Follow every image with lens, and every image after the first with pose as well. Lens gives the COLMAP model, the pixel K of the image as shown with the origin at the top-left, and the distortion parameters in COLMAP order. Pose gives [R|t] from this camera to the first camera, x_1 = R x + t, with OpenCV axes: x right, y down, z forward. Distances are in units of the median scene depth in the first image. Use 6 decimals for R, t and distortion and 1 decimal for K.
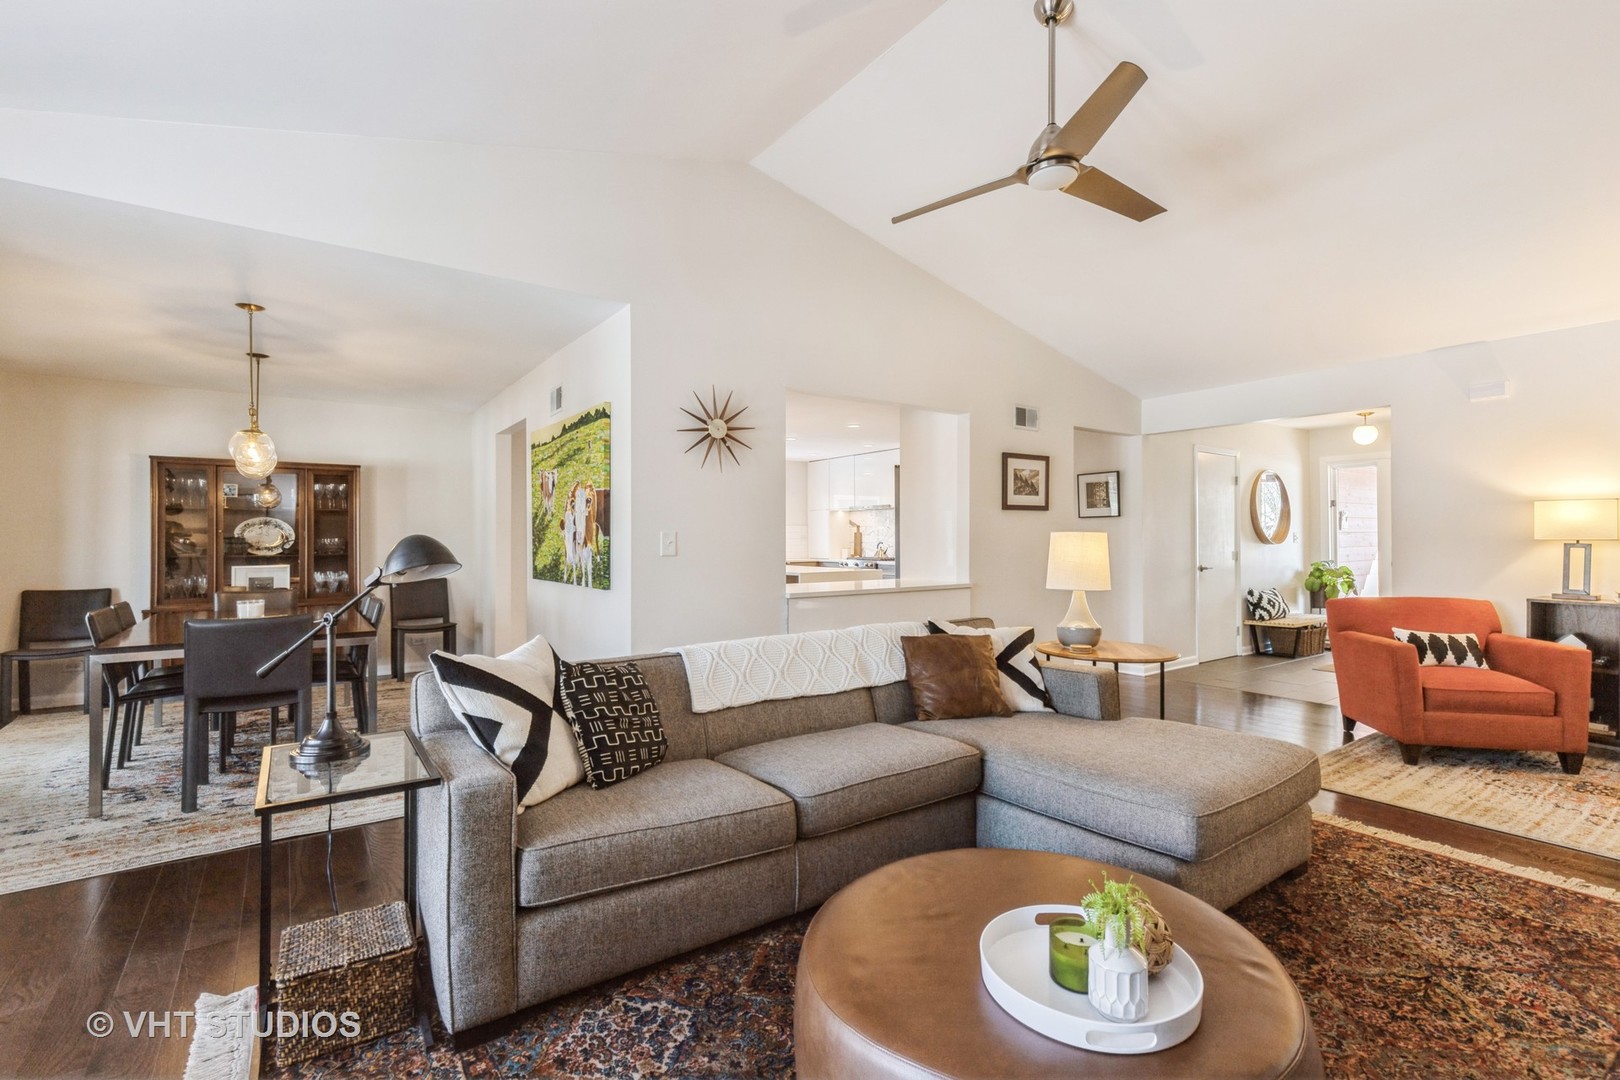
lens RADIAL K [[737.2, 0, 811.9], [0, 737.2, 531.1], [0, 0, 1]] dist [0.001818, 0.000337]
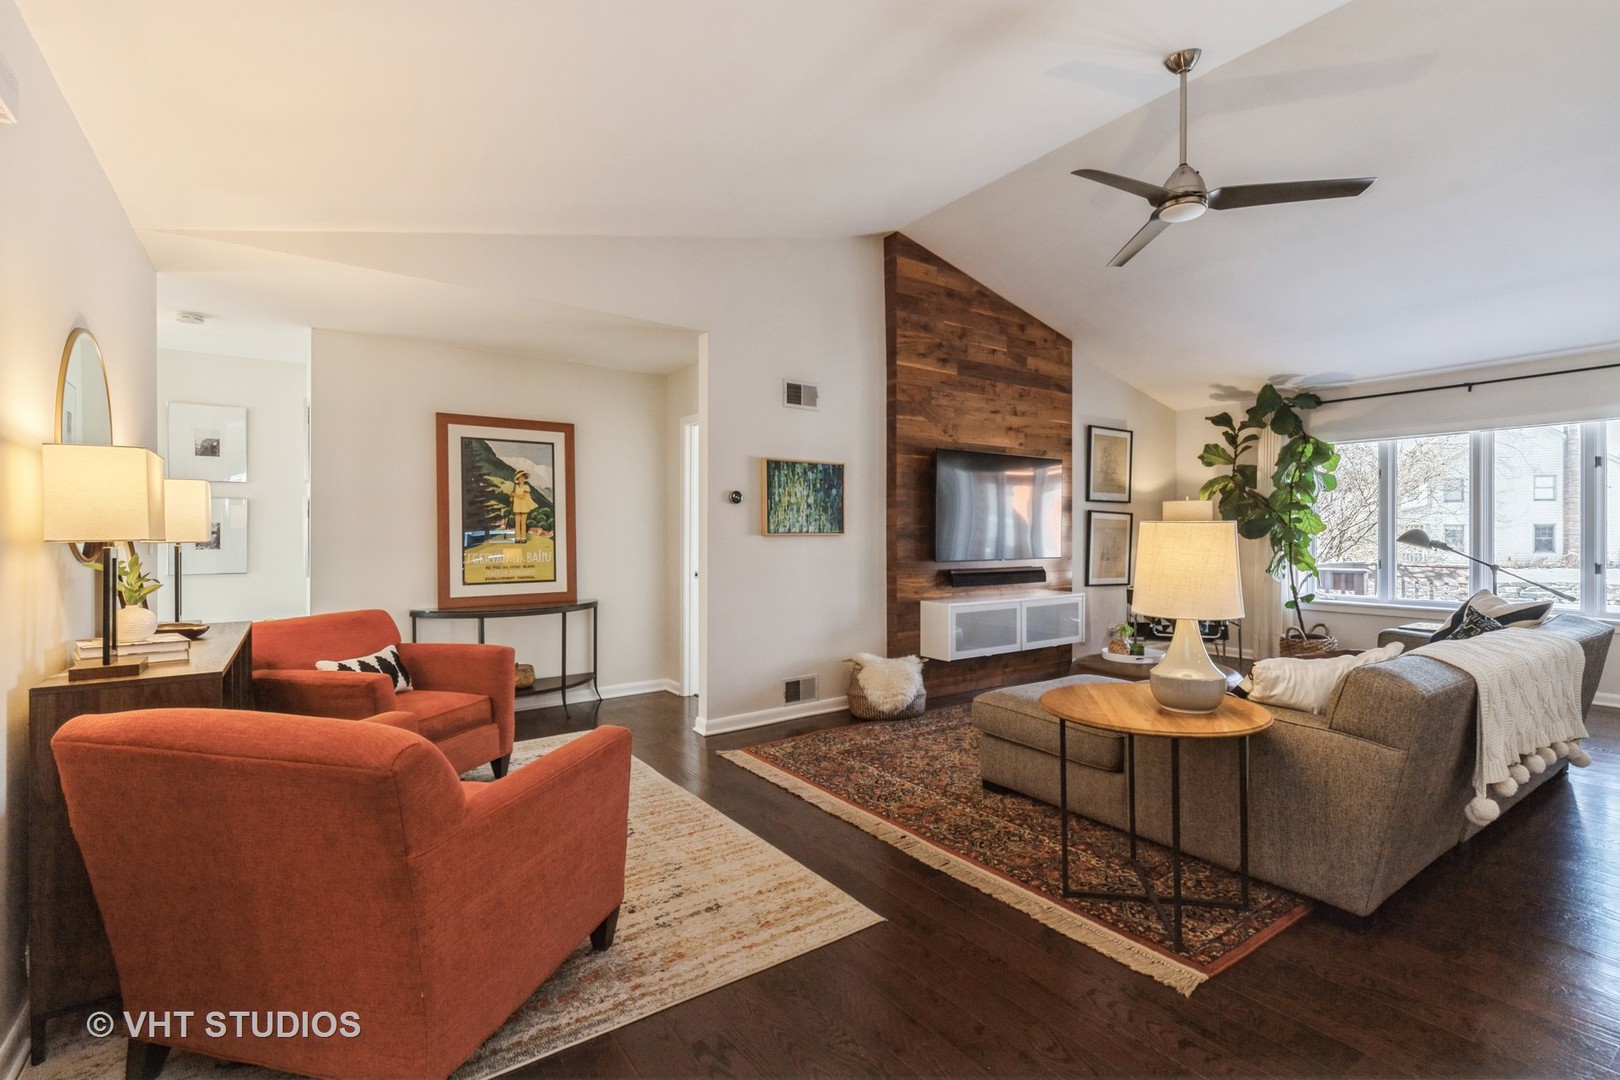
lens RADIAL K [[746.9, 0, 810.0], [0, 746.9, 540.0], [0, 0, 1]] dist [0.019666, -0.000098]
pose [[-0.999978, 0.005450, -0.003815, 0.632333], [0.005457, 0.999983, -0.001811, 0.016184], [0.003805, -0.001831, -0.999991, 1.497346]]
